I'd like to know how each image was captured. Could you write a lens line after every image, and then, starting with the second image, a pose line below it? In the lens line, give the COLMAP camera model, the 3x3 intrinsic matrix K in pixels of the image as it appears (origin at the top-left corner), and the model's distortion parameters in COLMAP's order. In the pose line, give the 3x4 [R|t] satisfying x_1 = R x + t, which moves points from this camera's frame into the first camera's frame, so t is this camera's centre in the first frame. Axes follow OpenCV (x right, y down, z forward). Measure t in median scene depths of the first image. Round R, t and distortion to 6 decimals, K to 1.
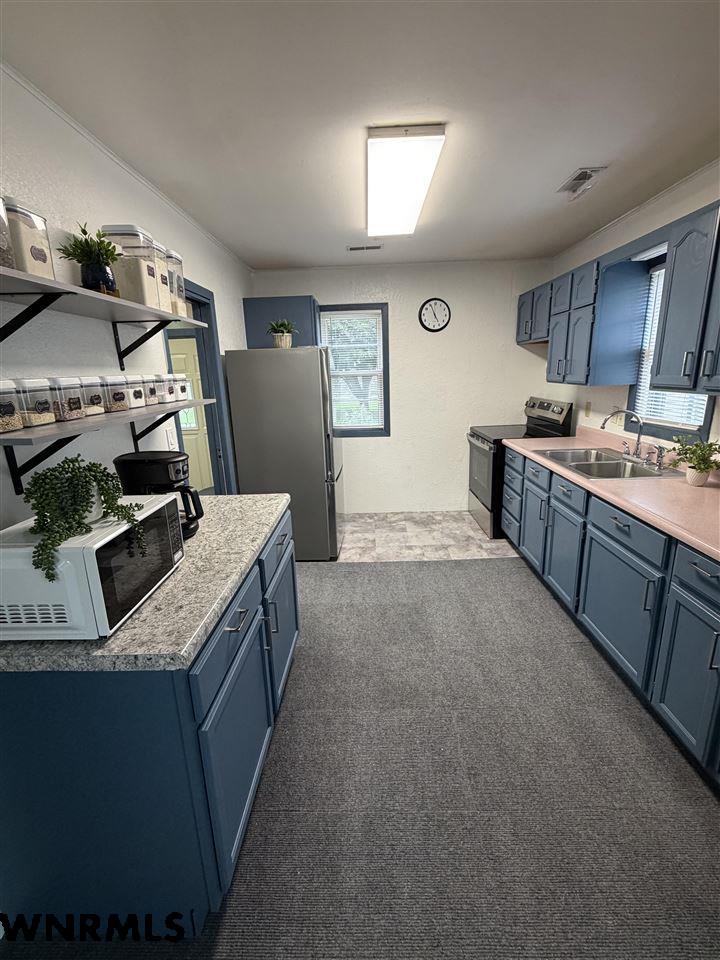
lens RADIAL K [[418.4, 0, 360.1], [0, 418.4, 477.7], [0, 0, 1]] dist [-0.000332, 0.000552]
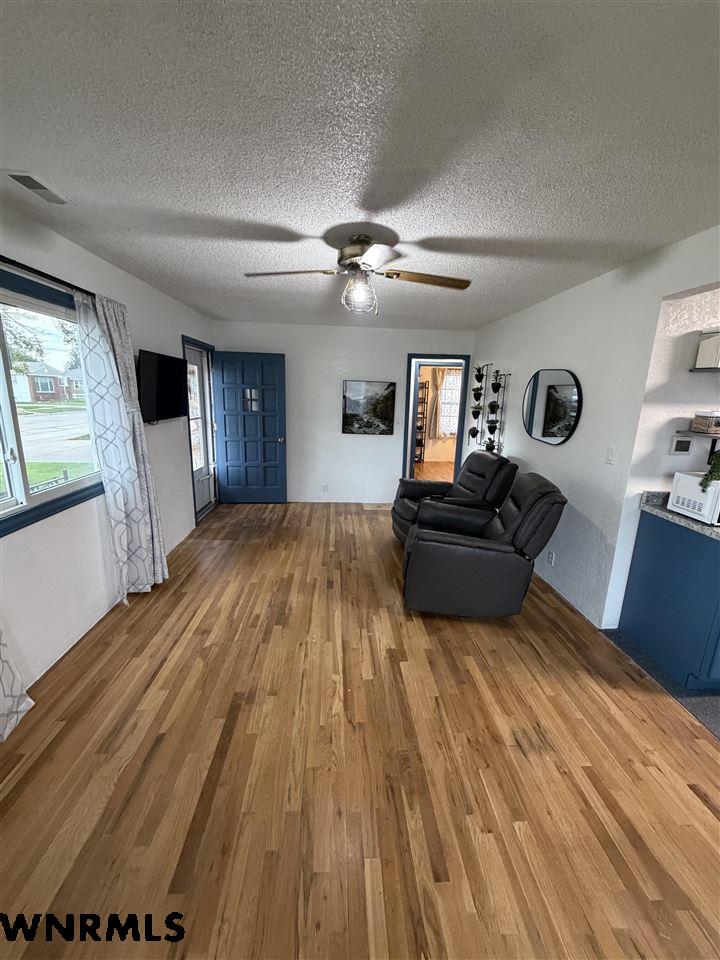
lens RADIAL K [[380.0, 0, 359.9], [0, 380.0, 476.3], [0, 0, 1]] dist [-0.000602, 0.000082]
pose [[0.072863, 0.250200, -0.965449, 0.321092], [-0.278405, 0.934644, 0.221205, 0.056438], [0.957696, 0.252669, 0.137758, -0.326153]]
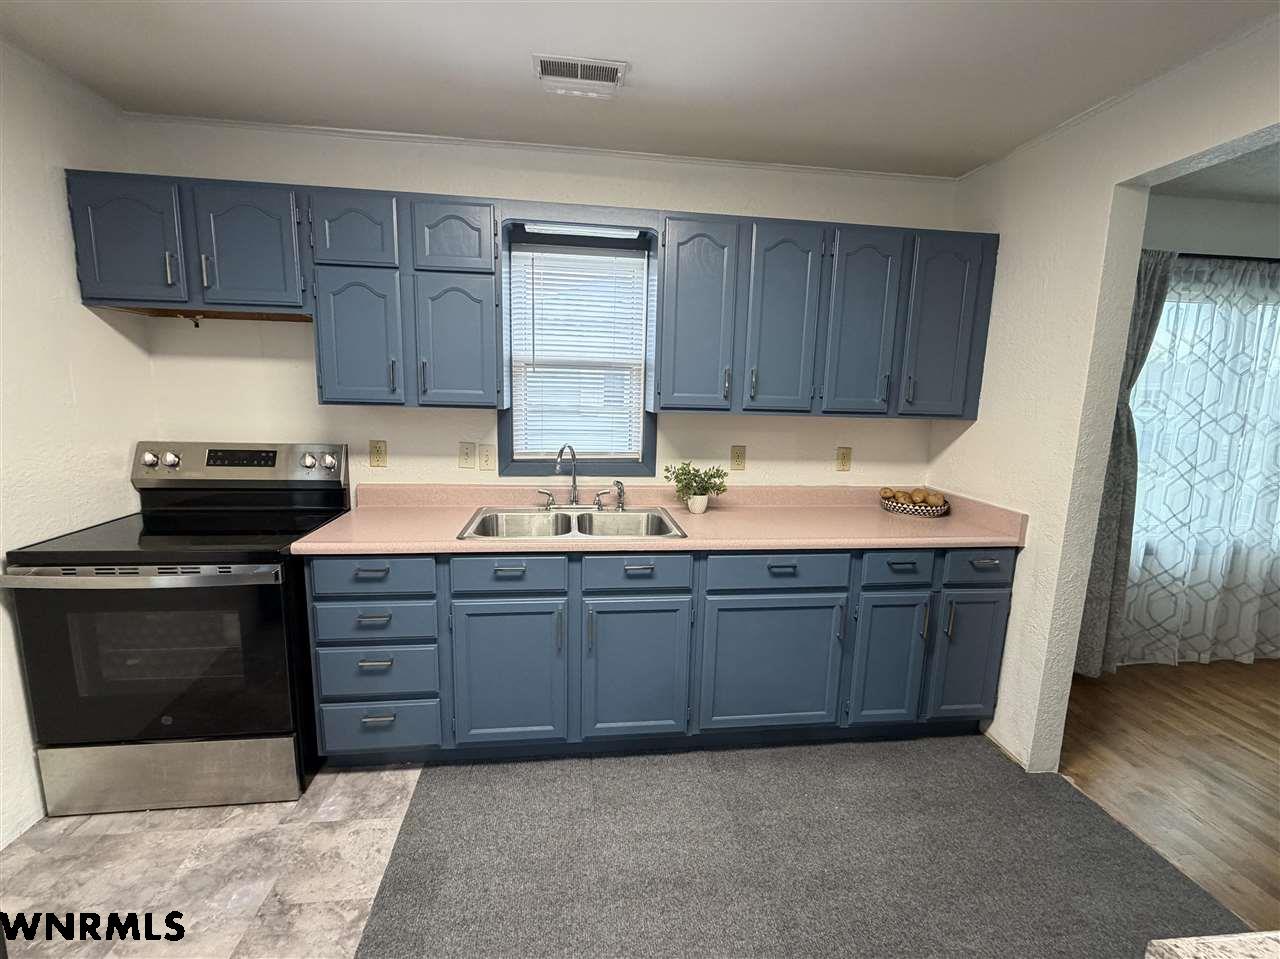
lens RADIAL K [[557.9, 0, 639.7], [0, 557.9, 480.3], [0, 0, 1]] dist [-0.000332, 0.000552]
pose [[-0.135797, -0.126797, 0.982589, -0.212201], [0.226622, 0.961506, 0.155396, -0.153445], [-0.964470, 0.243779, -0.101834, 0.696687]]
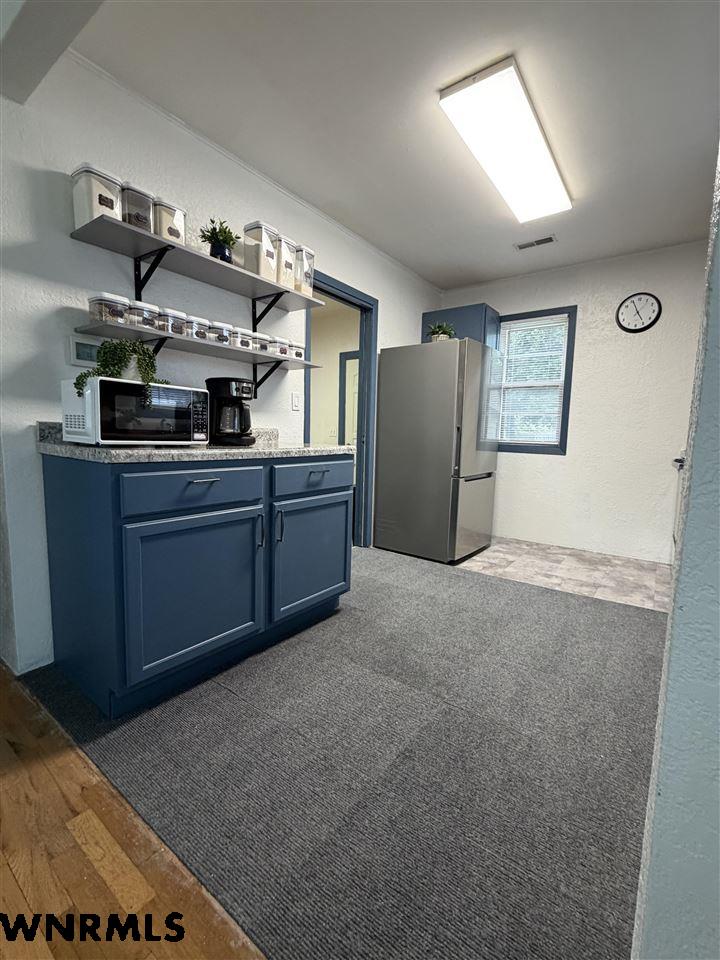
lens RADIAL K [[418.4, 0, 360.1], [0, 418.4, 477.7], [0, 0, 1]] dist [-0.000332, 0.000552]
pose [[0.816169, 0.114361, -0.566383, 0.261937], [-0.193520, 0.977709, -0.081452, 0.117403], [0.544443, 0.176085, 0.820107, 0.085671]]
